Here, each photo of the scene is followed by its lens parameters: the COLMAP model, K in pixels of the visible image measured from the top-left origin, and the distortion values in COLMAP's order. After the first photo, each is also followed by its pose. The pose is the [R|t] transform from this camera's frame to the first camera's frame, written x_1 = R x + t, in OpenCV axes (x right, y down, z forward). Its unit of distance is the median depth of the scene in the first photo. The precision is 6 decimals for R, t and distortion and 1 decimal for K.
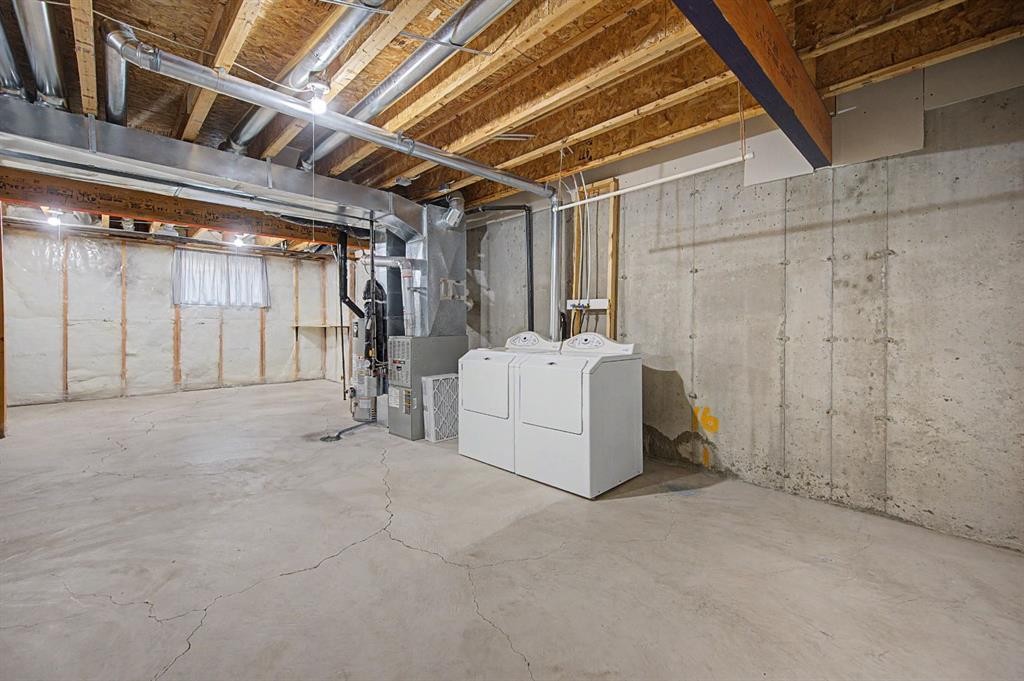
lens RADIAL K [[399.5, 0, 509.8], [0, 399.5, 351.1], [0, 0, 1]] dist [0.000942, -0.000030]
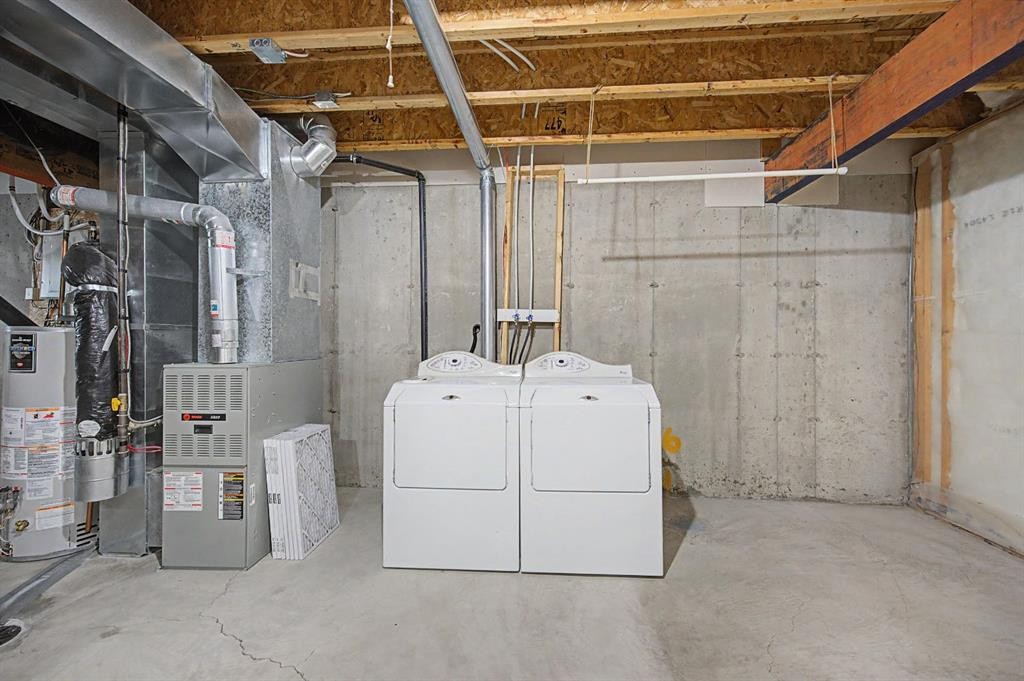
lens RADIAL K [[399.5, 0, 509.8], [0, 399.5, 351.1], [0, 0, 1]] dist [0.000942, -0.000030]
pose [[0.759734, -0.016432, 0.650027, -0.466639], [0.039219, 0.999019, -0.020583, -0.042979], [-0.649050, 0.041131, 0.759633, 0.571725]]
